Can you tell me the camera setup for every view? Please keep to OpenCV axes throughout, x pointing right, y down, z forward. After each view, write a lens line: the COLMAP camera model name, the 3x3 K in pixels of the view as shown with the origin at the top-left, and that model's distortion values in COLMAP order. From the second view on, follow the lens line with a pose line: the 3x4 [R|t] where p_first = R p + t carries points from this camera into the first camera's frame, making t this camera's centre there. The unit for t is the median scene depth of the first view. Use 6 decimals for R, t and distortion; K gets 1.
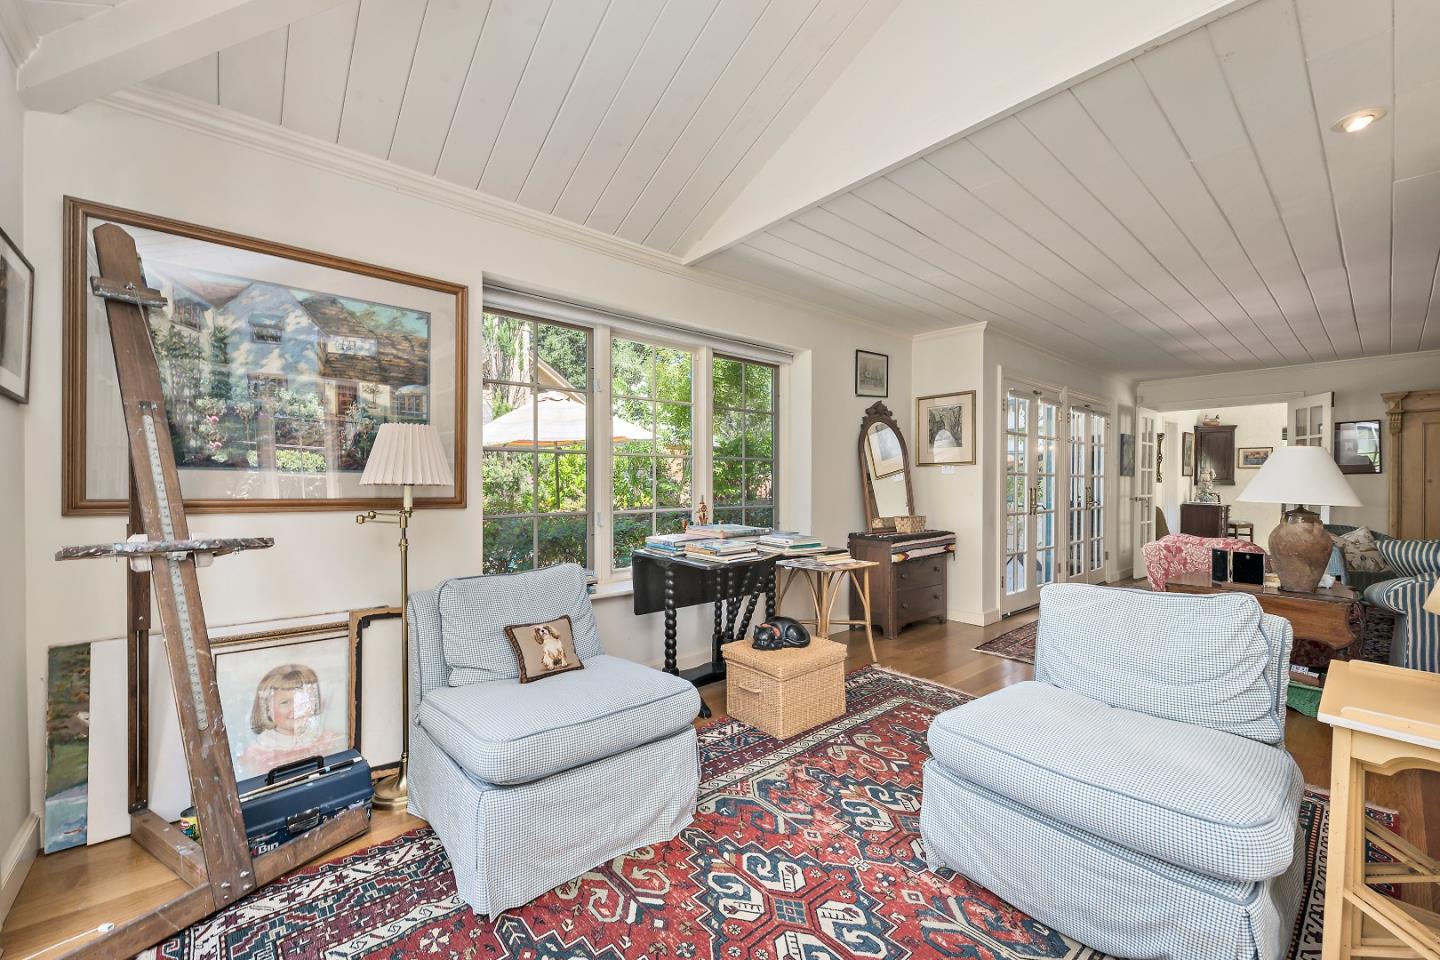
lens RADIAL K [[570.8, 0, 723.2], [0, 570.8, 485.2], [0, 0, 1]] dist [0.002916, -0.002384]
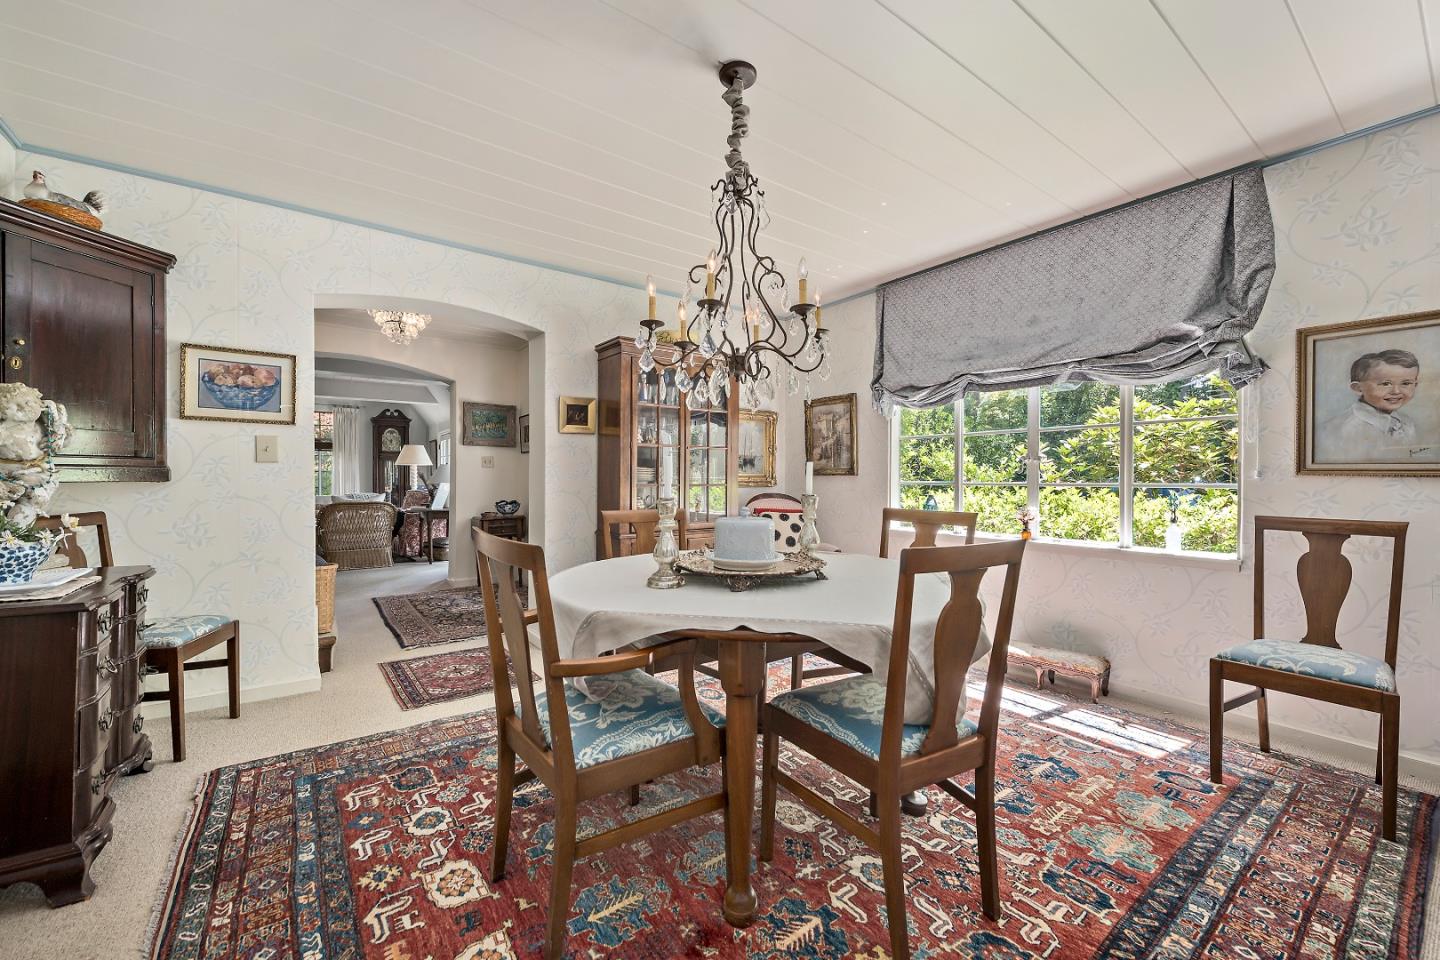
lens RADIAL K [[570.8, 0, 712.5], [0, 570.8, 482.2], [0, 0, 1]] dist [0.002916, -0.002384]
pose [[0.081615, -0.009446, 0.996619, 2.667393], [0.003006, 0.999953, 0.009231, -0.003138], [-0.996659, 0.002242, 0.081639, 2.973669]]
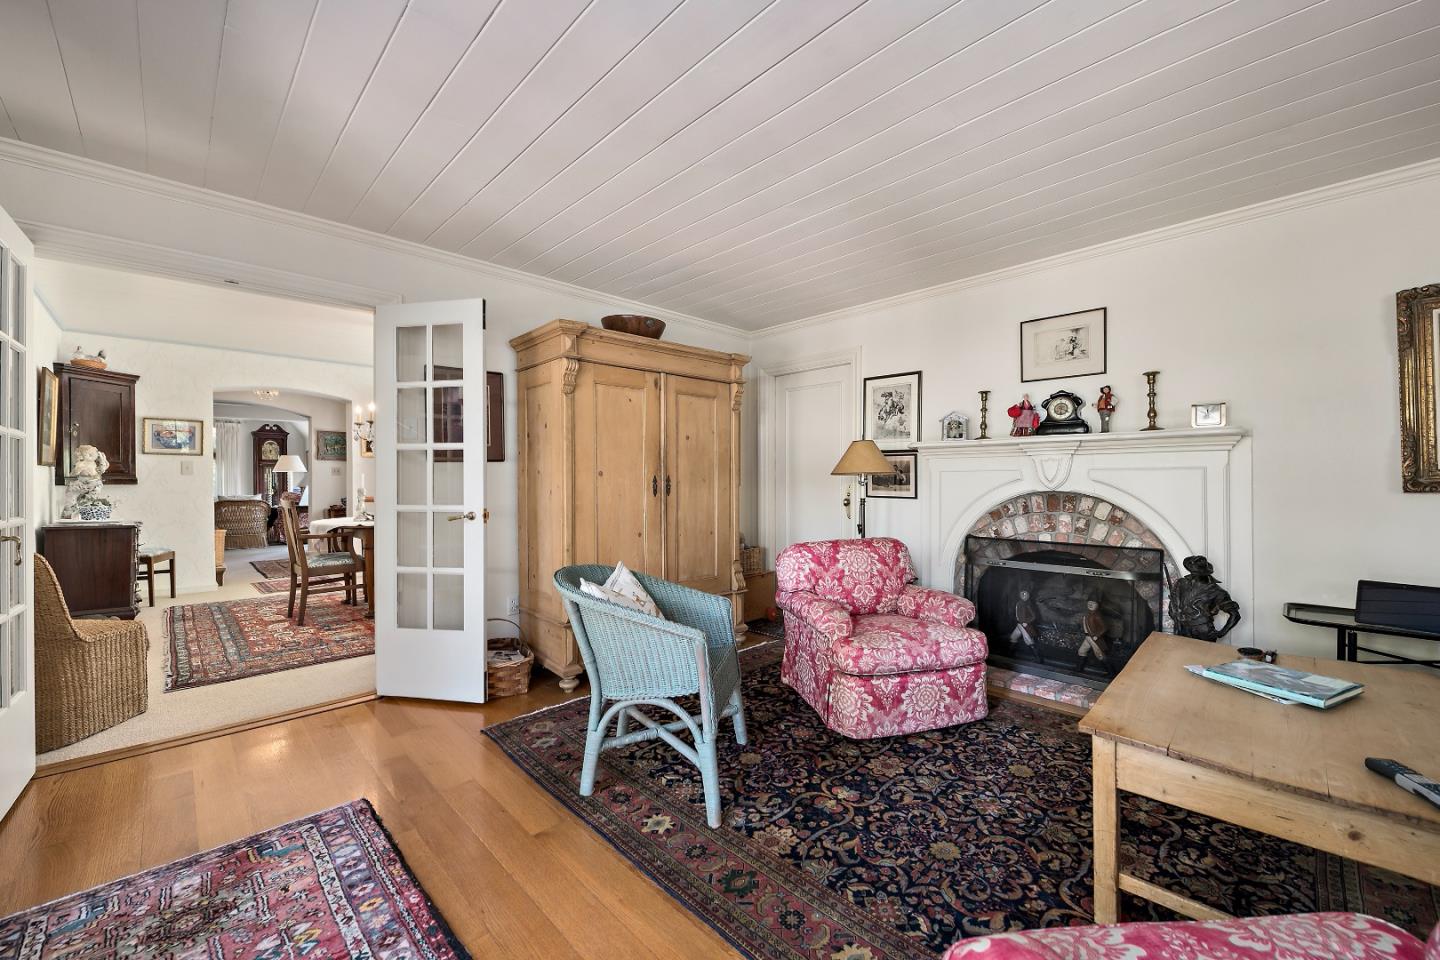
lens RADIAL K [[570.8, 0, 720.9], [0, 570.8, 478.4], [0, 0, 1]] dist [0.002916, -0.002384]
pose [[-0.062705, -0.000092, 0.998032, 1.257363], [0.010337, 0.999946, 0.000742, -0.000503], [-0.997979, 0.010364, -0.062701, 1.925173]]
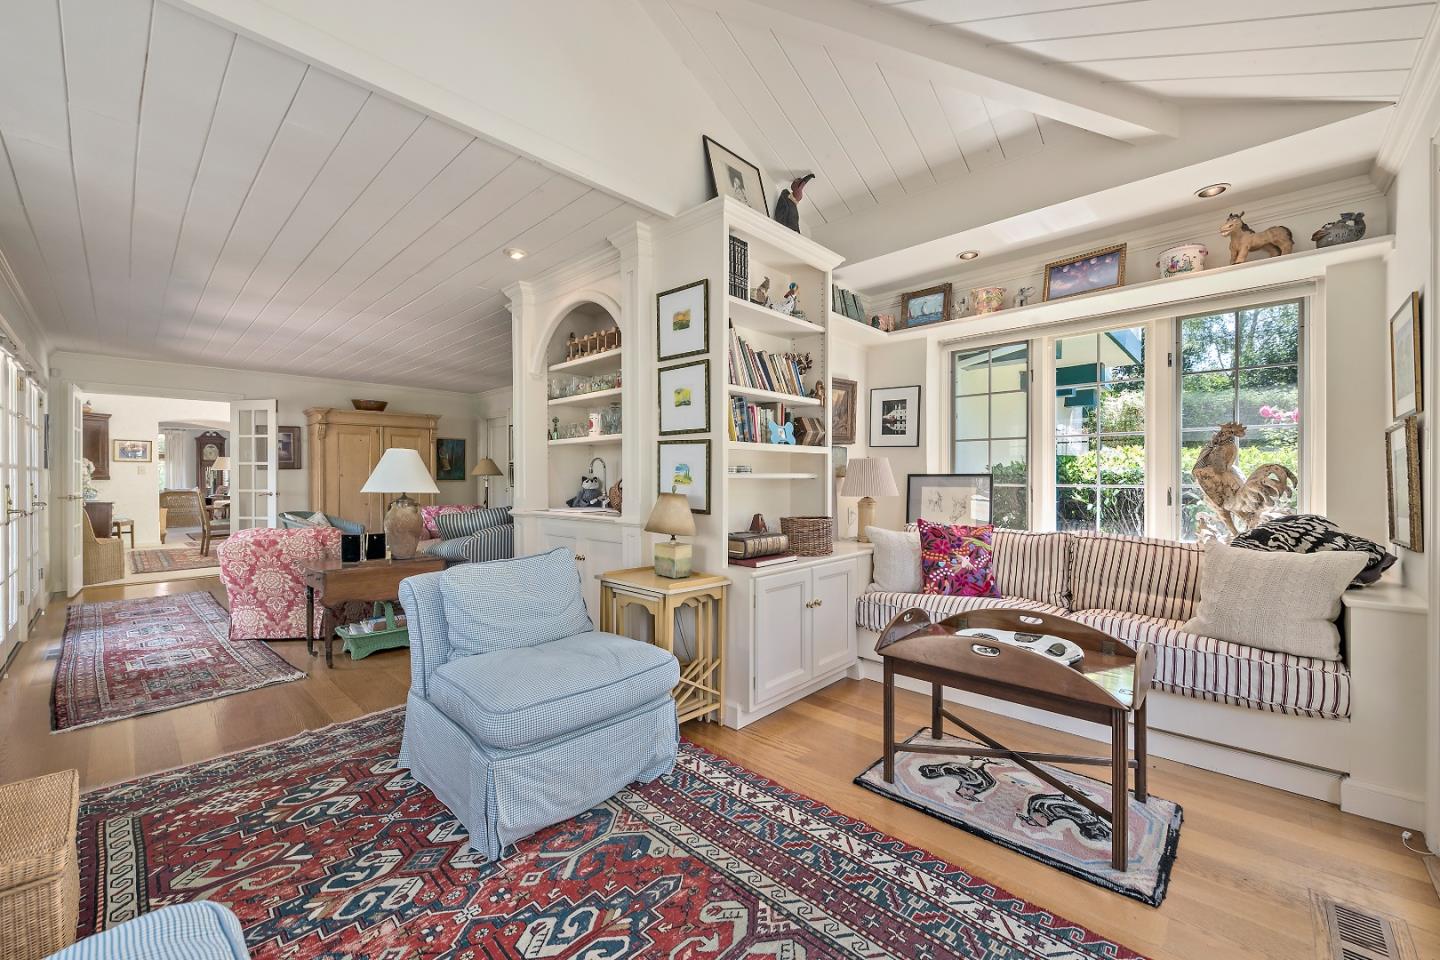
lens RADIAL K [[570.8, 0, 717.0], [0, 570.8, 477.4], [0, 0, 1]] dist [0.002916, -0.002384]
pose [[-0.101396, -0.004569, 0.994836, -0.478529], [0.007631, 0.999956, 0.005370, -0.004949], [-0.994817, 0.008136, -0.101356, 0.504722]]
